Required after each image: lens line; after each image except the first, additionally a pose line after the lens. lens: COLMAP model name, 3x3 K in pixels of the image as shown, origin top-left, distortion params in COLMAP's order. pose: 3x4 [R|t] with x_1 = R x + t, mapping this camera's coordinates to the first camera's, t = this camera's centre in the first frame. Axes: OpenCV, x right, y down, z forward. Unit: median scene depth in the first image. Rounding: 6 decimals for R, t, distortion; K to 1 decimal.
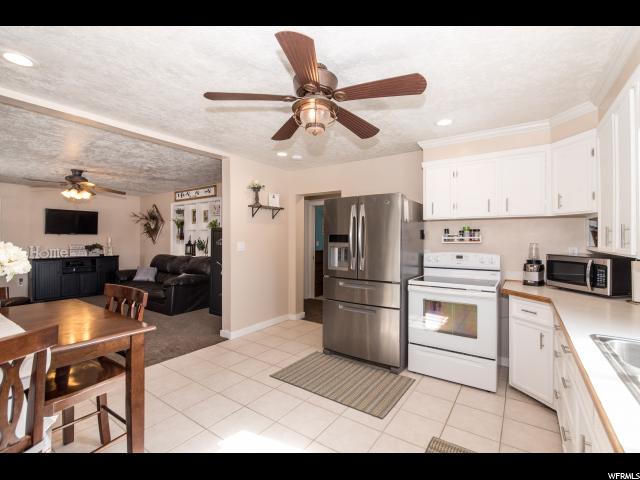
lens RADIAL K [[296.1, 0, 320.0], [0, 296.1, 240.0], [0, 0, 1]] dist [-0.002728, -0.000435]
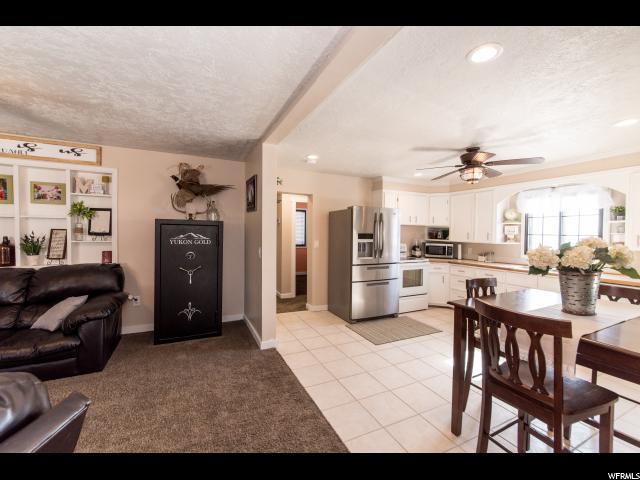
lens RADIAL K [[267.8, 0, 320.0], [0, 267.8, 240.0], [0, 0, 1]] dist [-0.001288, -0.000035]
pose [[0.482923, -0.018982, 0.875457, -0.582119], [-0.007926, 0.999629, 0.026047, -0.008660], [-0.875627, -0.019518, 0.482594, 0.302617]]
